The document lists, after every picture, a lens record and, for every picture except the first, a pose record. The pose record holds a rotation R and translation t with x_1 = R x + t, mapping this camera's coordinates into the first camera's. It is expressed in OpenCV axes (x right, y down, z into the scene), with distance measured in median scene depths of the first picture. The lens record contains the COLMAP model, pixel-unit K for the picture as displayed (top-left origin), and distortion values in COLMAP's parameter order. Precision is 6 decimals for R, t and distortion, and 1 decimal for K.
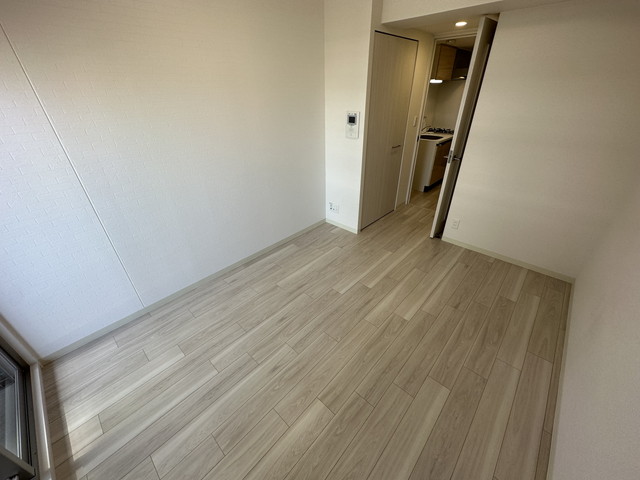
lens RADIAL K [[255.3, 0, 320.3], [0, 255.3, 238.6], [0, 0, 1]] dist [-0.001492, -0.000324]
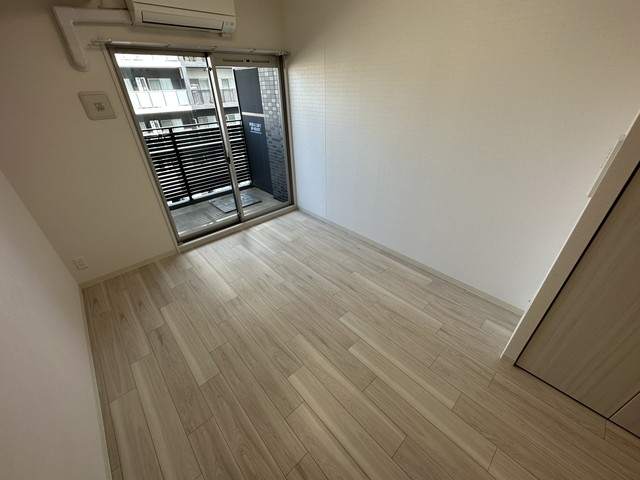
lens RADIAL K [[255.3, 0, 319.9], [0, 255.3, 240.2], [0, 0, 1]] dist [-0.001492, -0.000324]
pose [[-0.078875, 0.538005, -0.839243, 0.712765], [-0.486019, 0.714282, 0.503575, -0.409107], [0.870382, 0.447608, 0.205141, 0.662947]]
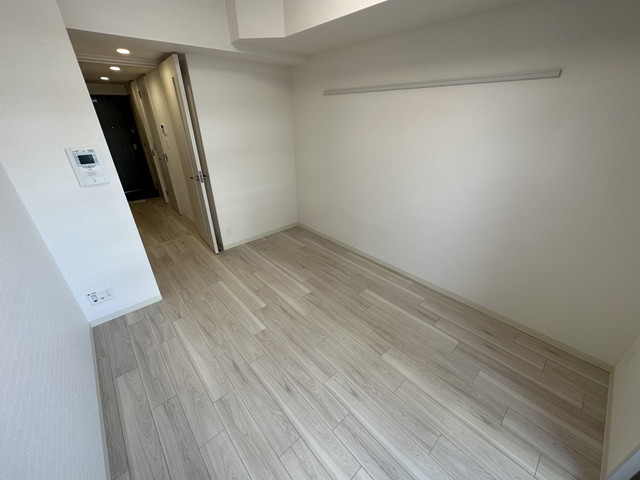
lens RADIAL K [[255.3, 0, 318.5], [0, 255.3, 239.2], [0, 0, 1]] dist [-0.001492, -0.000324]
pose [[0.093123, -0.425085, 0.900351, -0.609366], [0.511718, 0.796143, 0.322958, -0.244192], [-0.854092, 0.430650, 0.291662, 0.452021]]
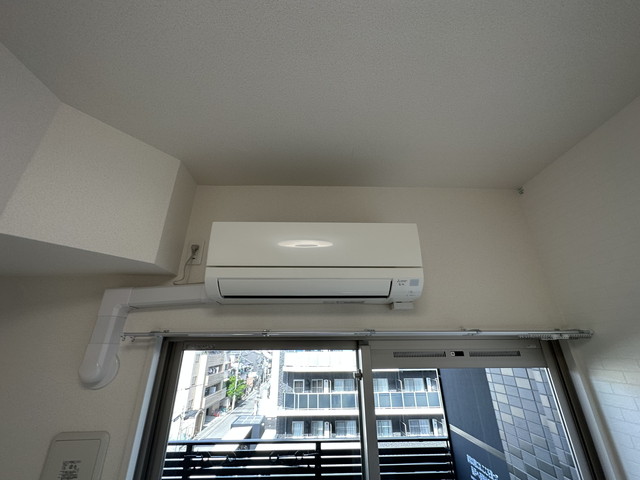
lens RADIAL K [[255.3, 0, 317.2], [0, 255.3, 239.1], [0, 0, 1]] dist [-0.001492, -0.000324]
pose [[-0.715763, -0.250132, -0.652010, -0.174425], [-0.340863, 0.940015, 0.013573, -0.360940], [0.609504, 0.231961, -0.758089, 0.384585]]
